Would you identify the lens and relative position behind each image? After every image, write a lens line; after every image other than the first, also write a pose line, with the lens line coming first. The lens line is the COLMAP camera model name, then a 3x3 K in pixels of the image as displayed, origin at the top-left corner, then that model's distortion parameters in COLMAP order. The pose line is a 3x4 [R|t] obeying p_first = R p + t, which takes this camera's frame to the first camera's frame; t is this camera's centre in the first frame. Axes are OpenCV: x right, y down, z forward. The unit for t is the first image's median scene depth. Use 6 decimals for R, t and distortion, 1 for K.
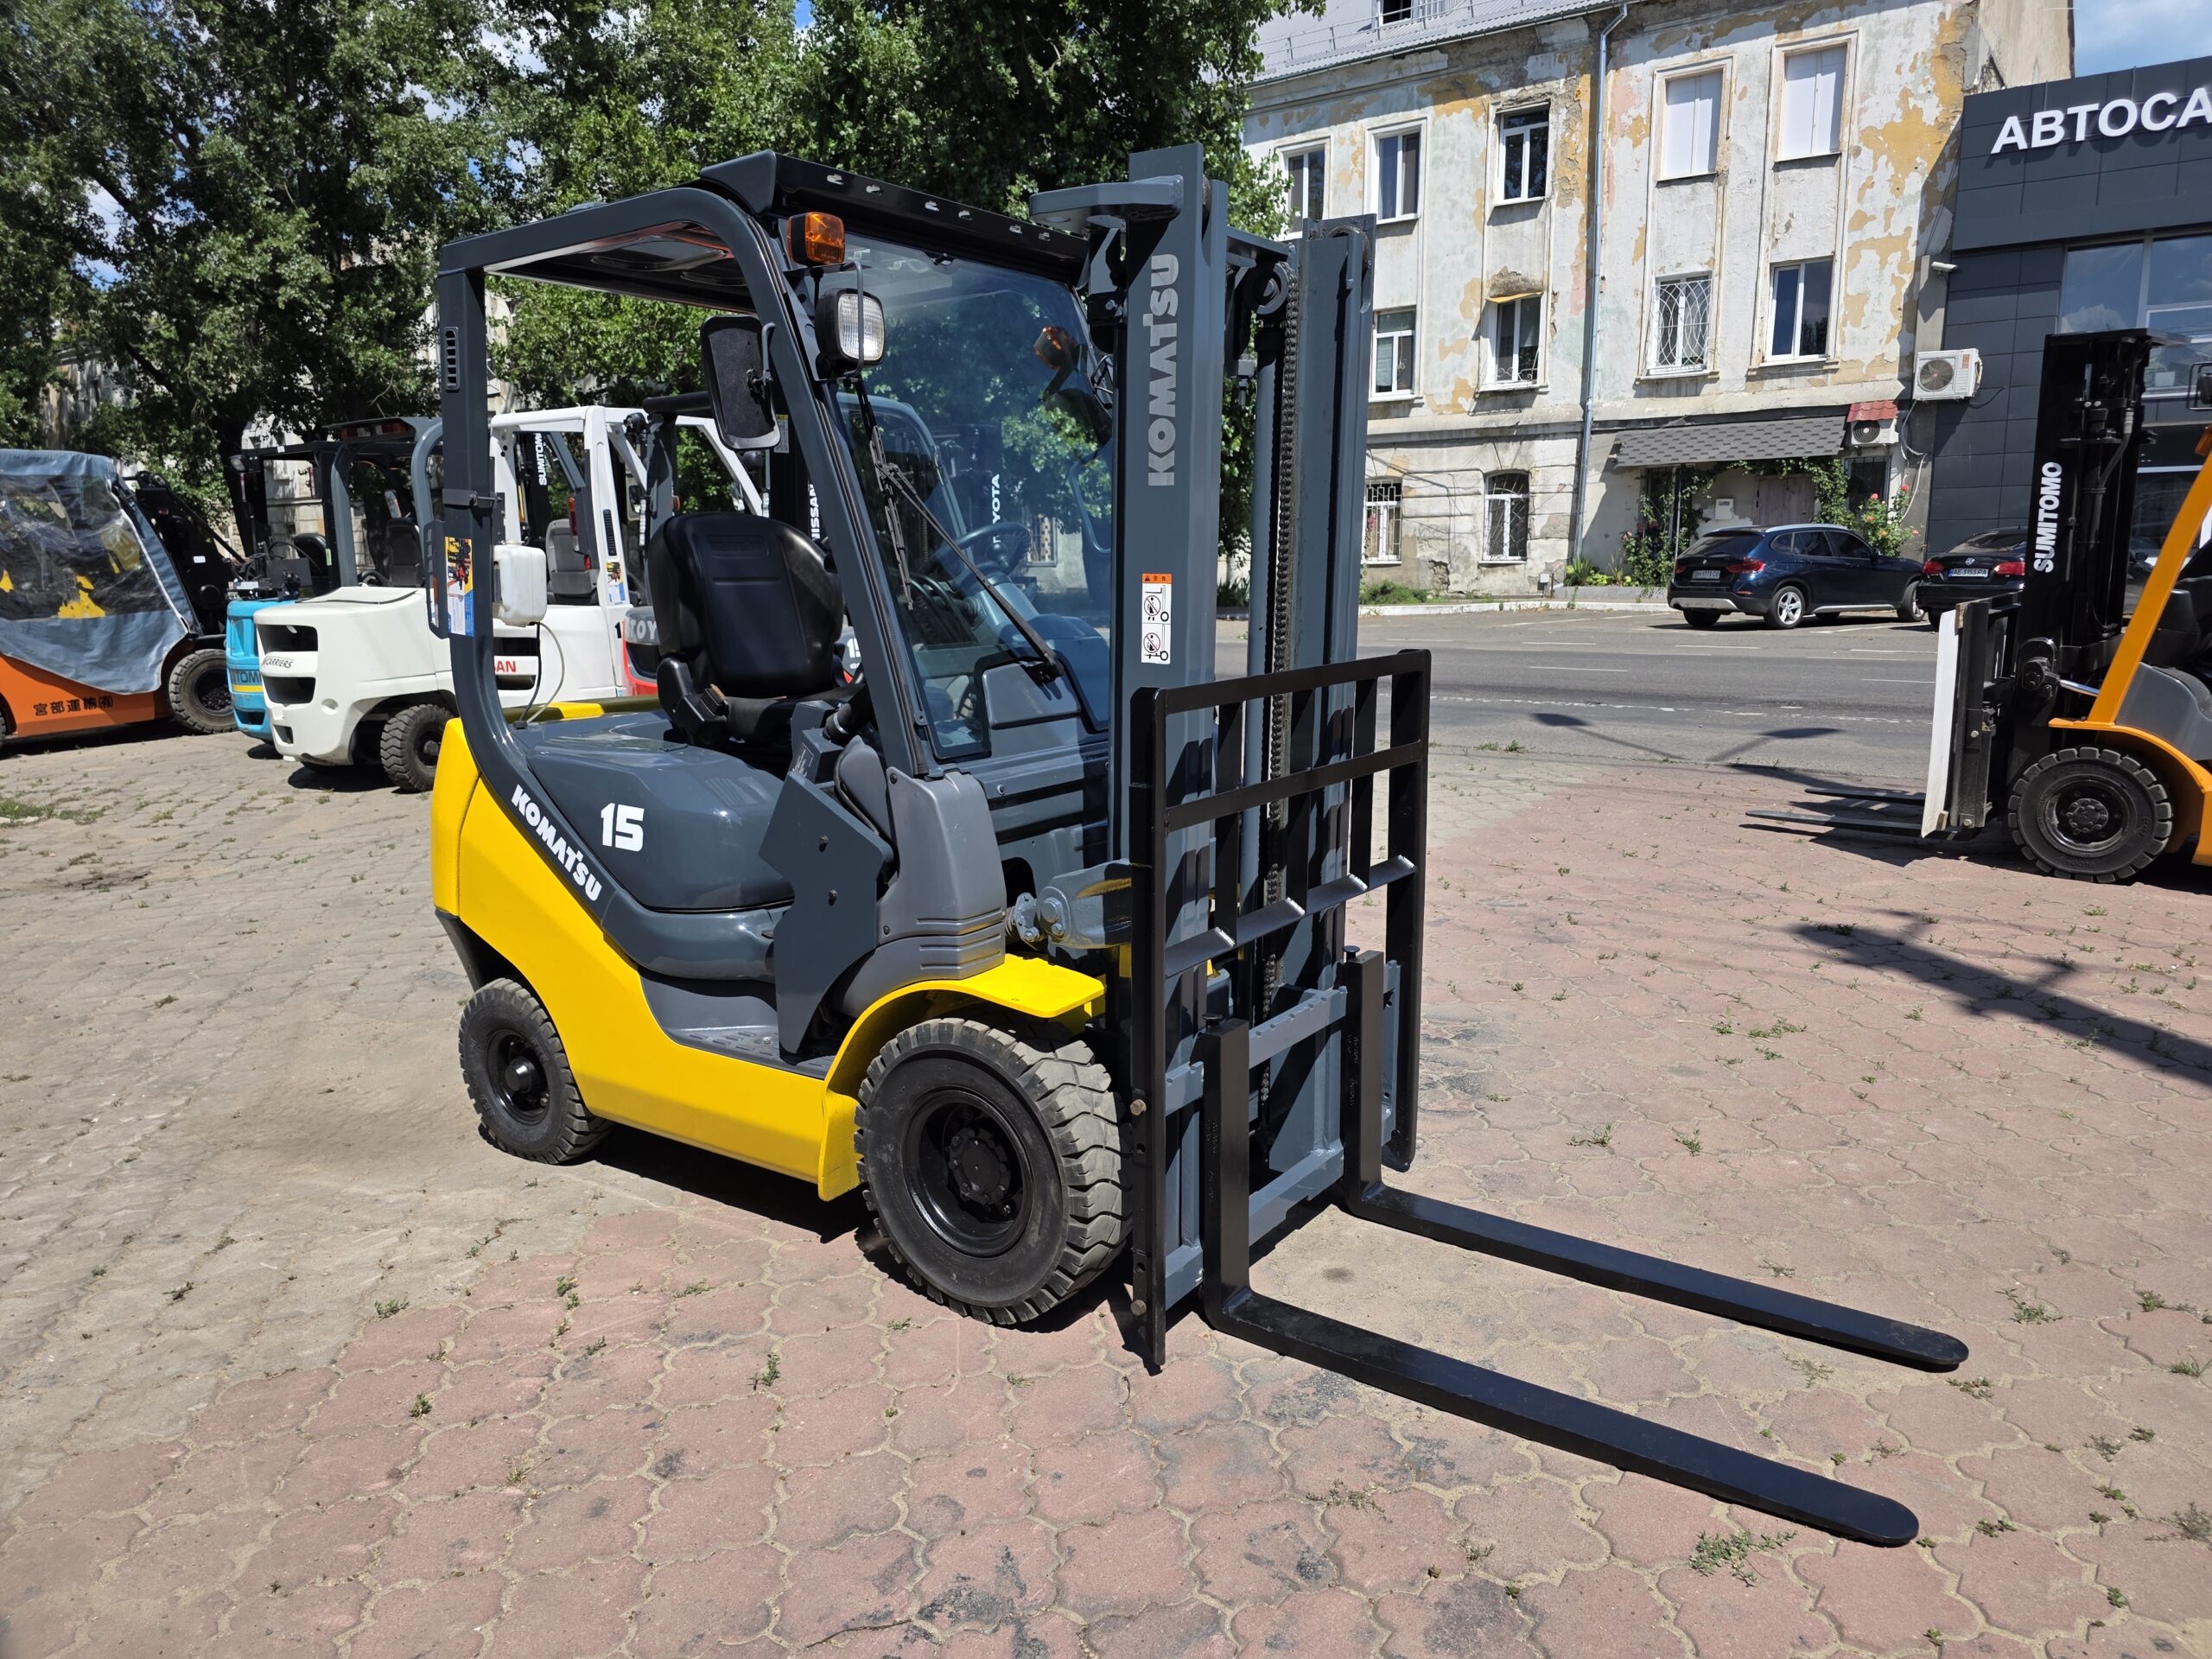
lens RADIAL K [[1475.8, 0, 1101.4], [0, 1475.8, 849.5], [0, 0, 1]] dist [0.062613, -0.061621]
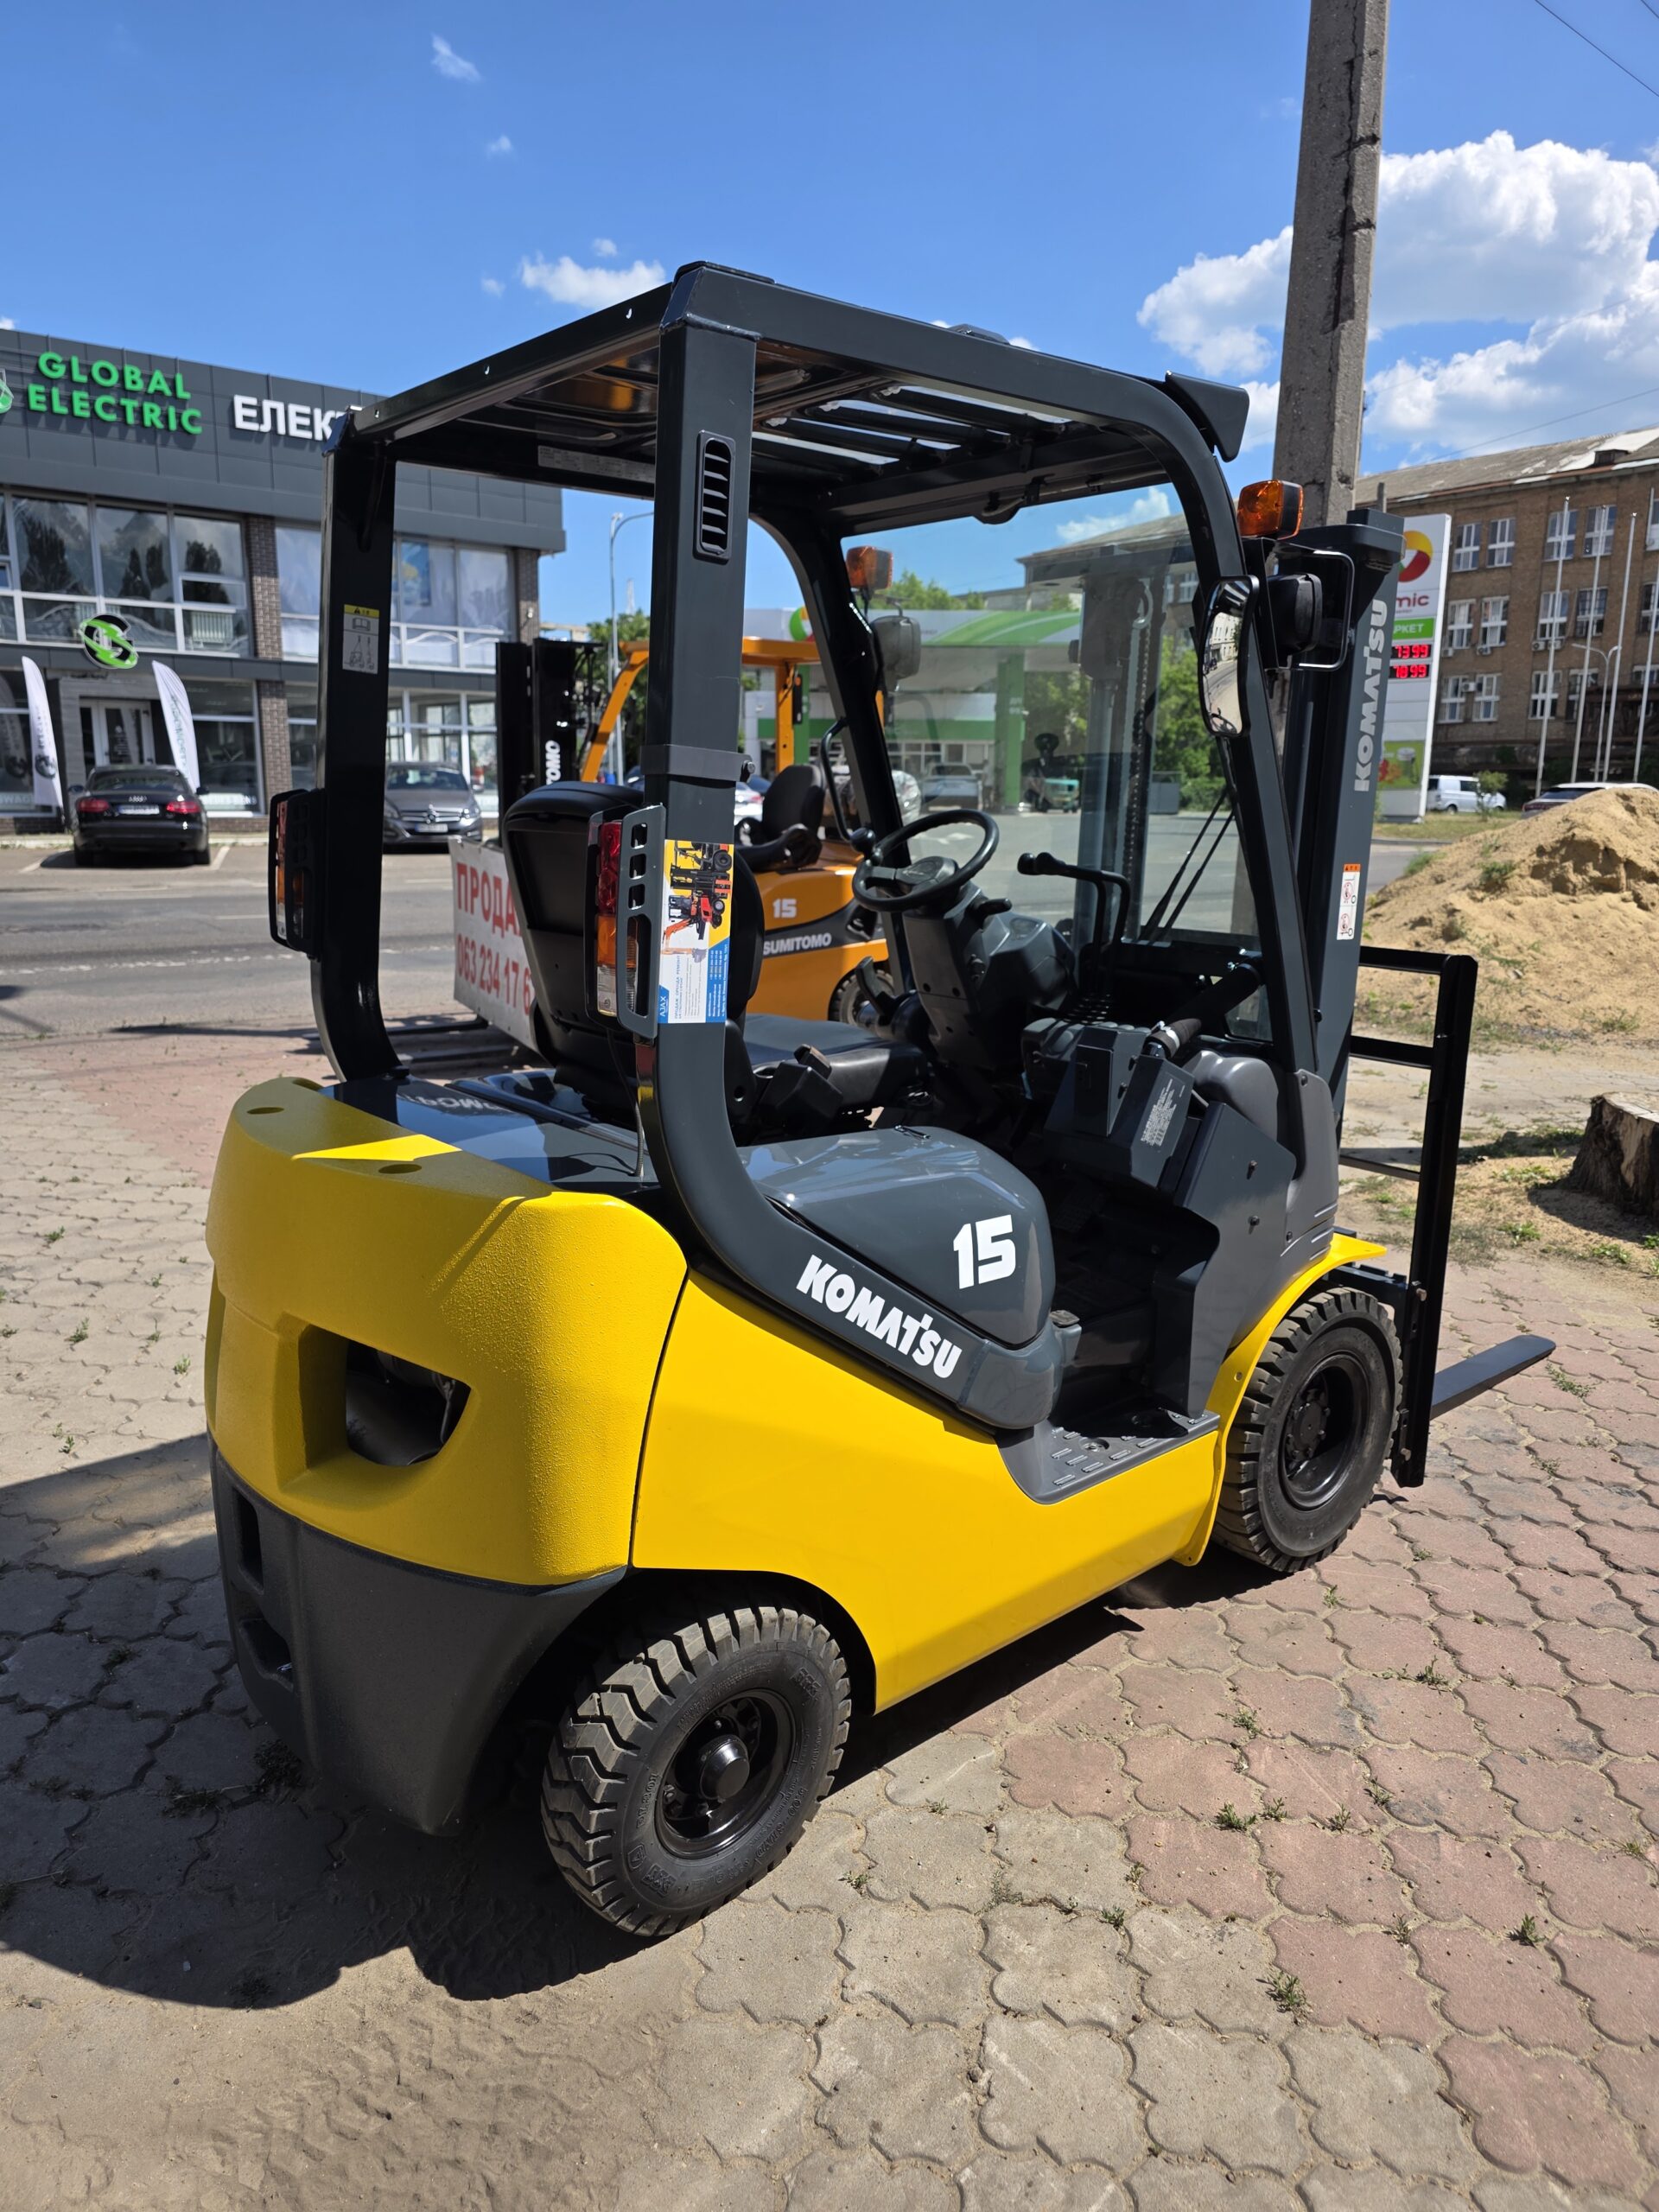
lens RADIAL K [[1478.6, 0, 816.1], [0, 1478.6, 1120.4], [0, 0, 1]] dist [0.073340, -0.077336]
pose [[0.251684, -0.199362, 0.947053, -0.116023], [0.173828, 0.971952, 0.158408, -0.023363], [-0.952071, 0.124755, 0.279280, 0.102160]]
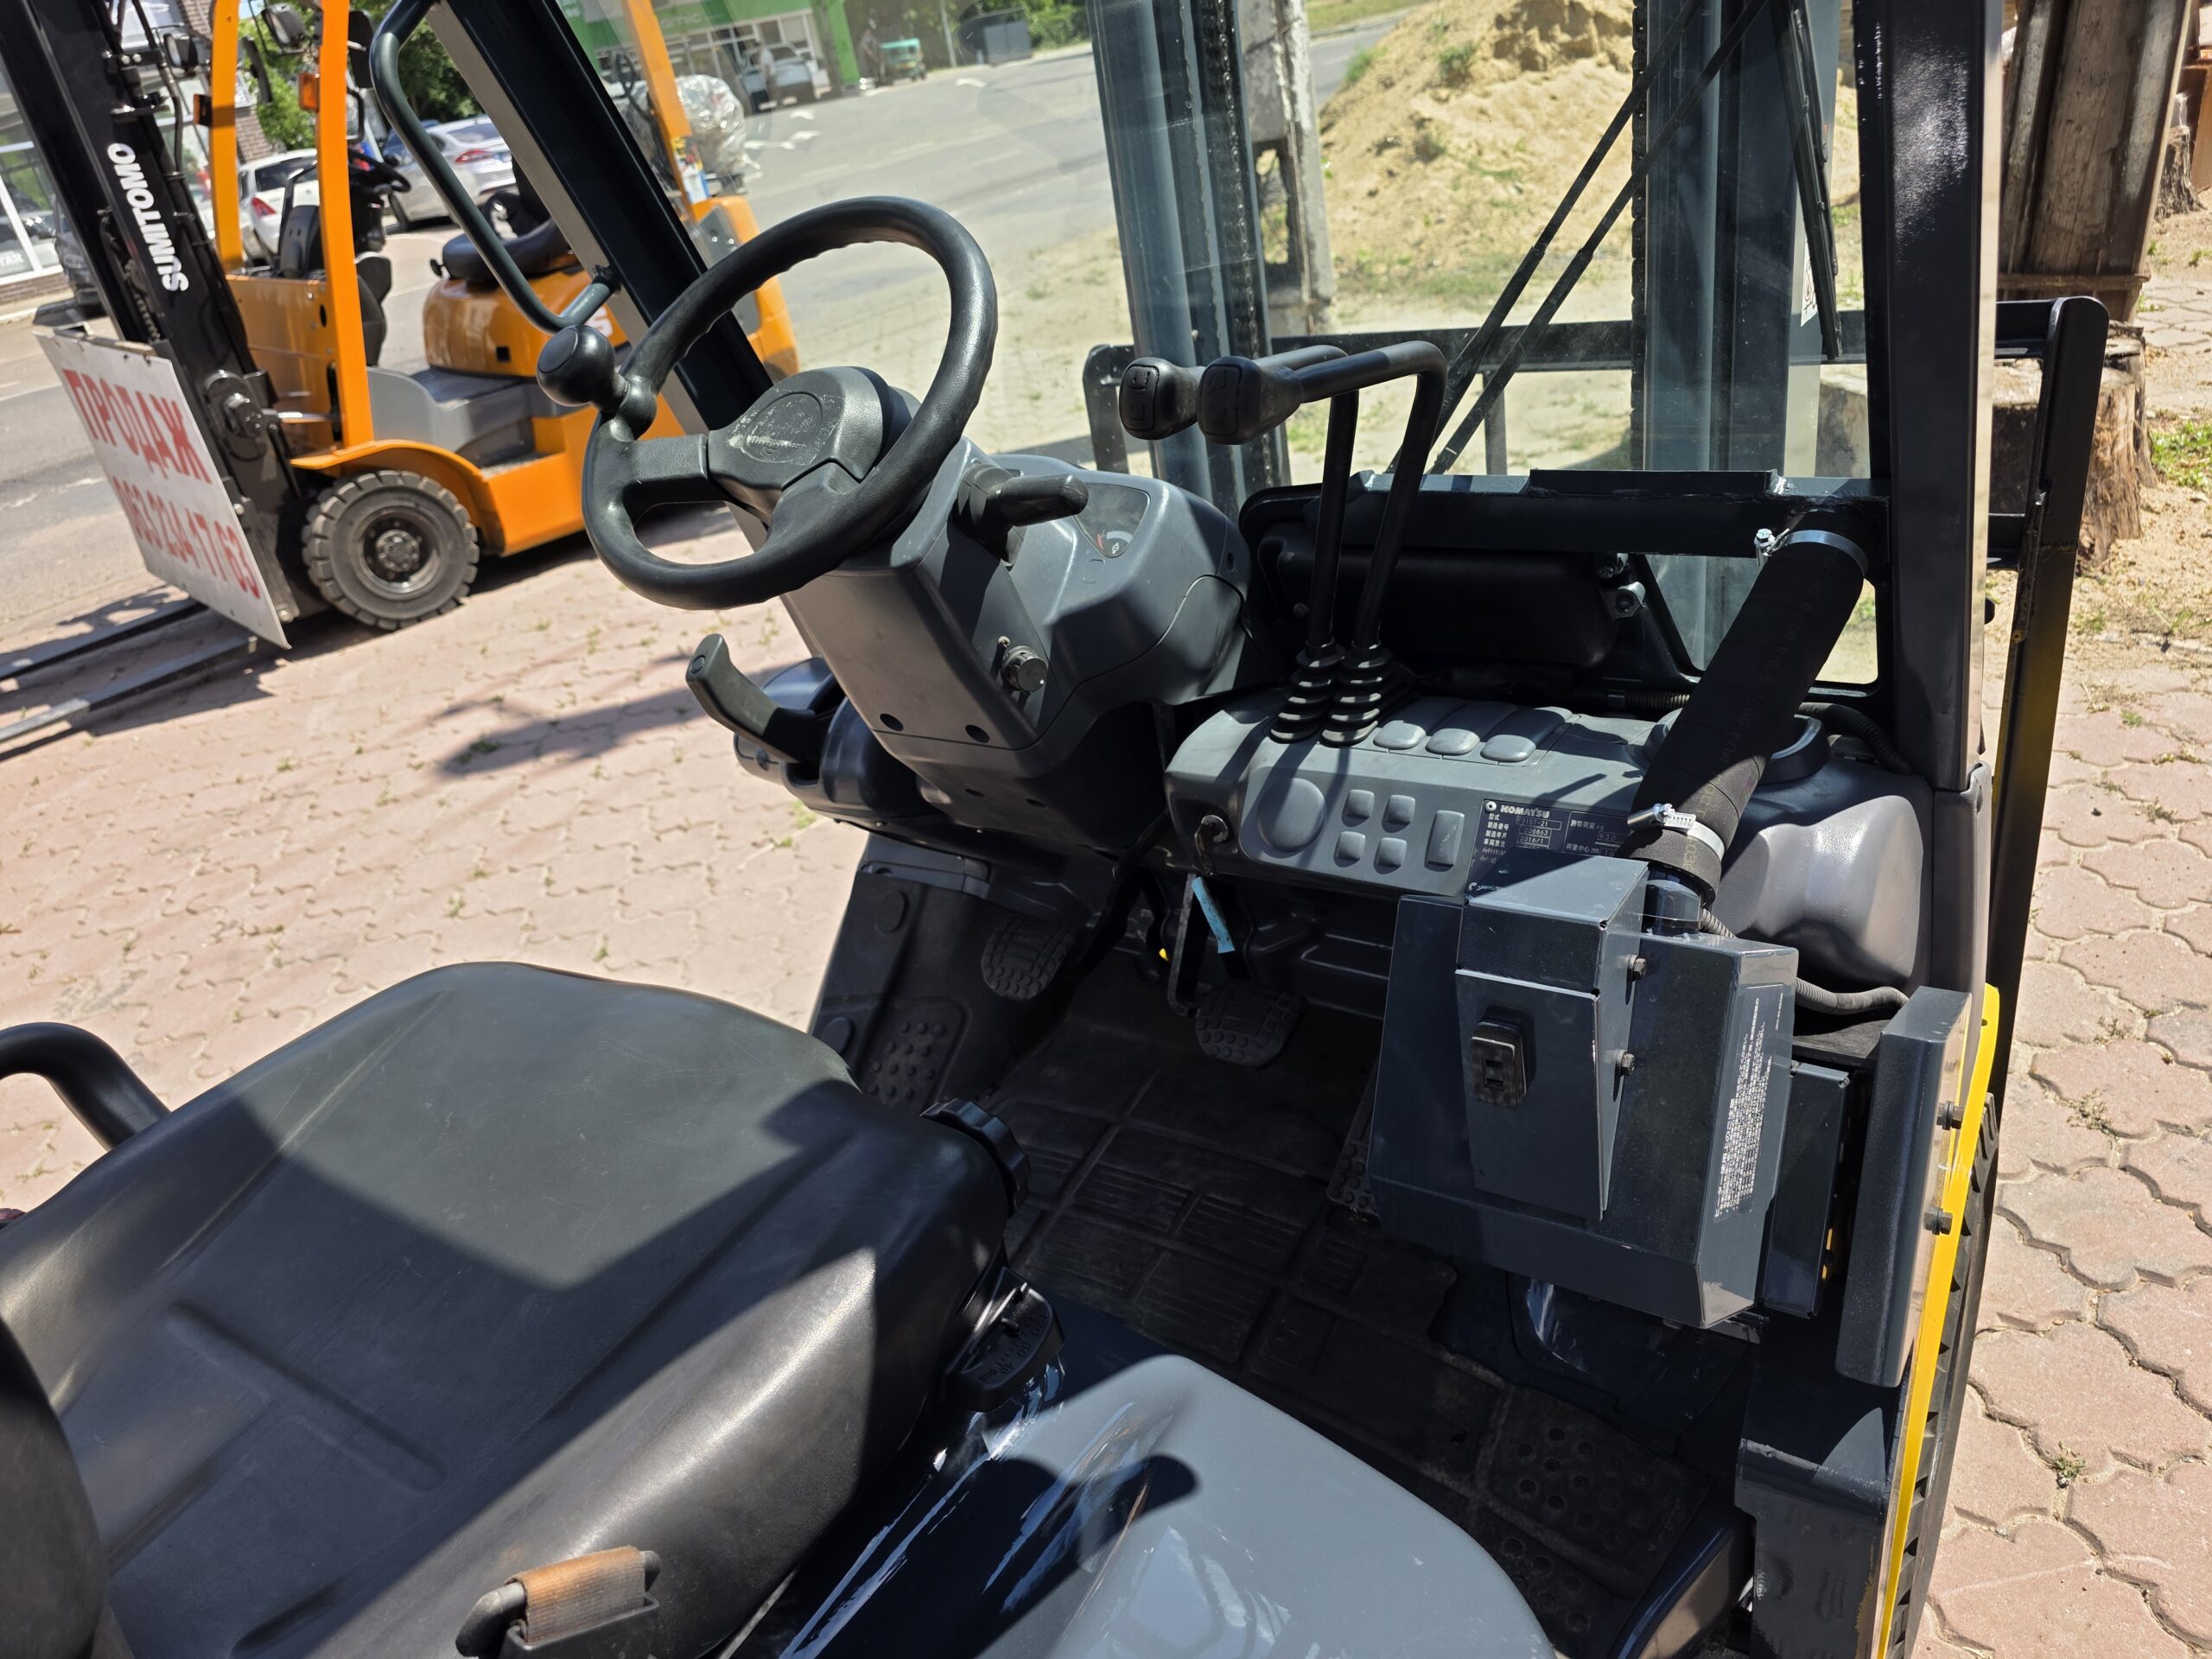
lens RADIAL K [[1478.6, 0, 1106.0], [0, 1478.6, 829.5], [0, 0, 1]] dist [0.073340, -0.077336]
pose [[-0.026805, -0.464764, 0.885029, -0.045649], [0.356953, 0.822529, 0.442754, -0.027611], [-0.933738, 0.327782, 0.143851, 0.113348]]
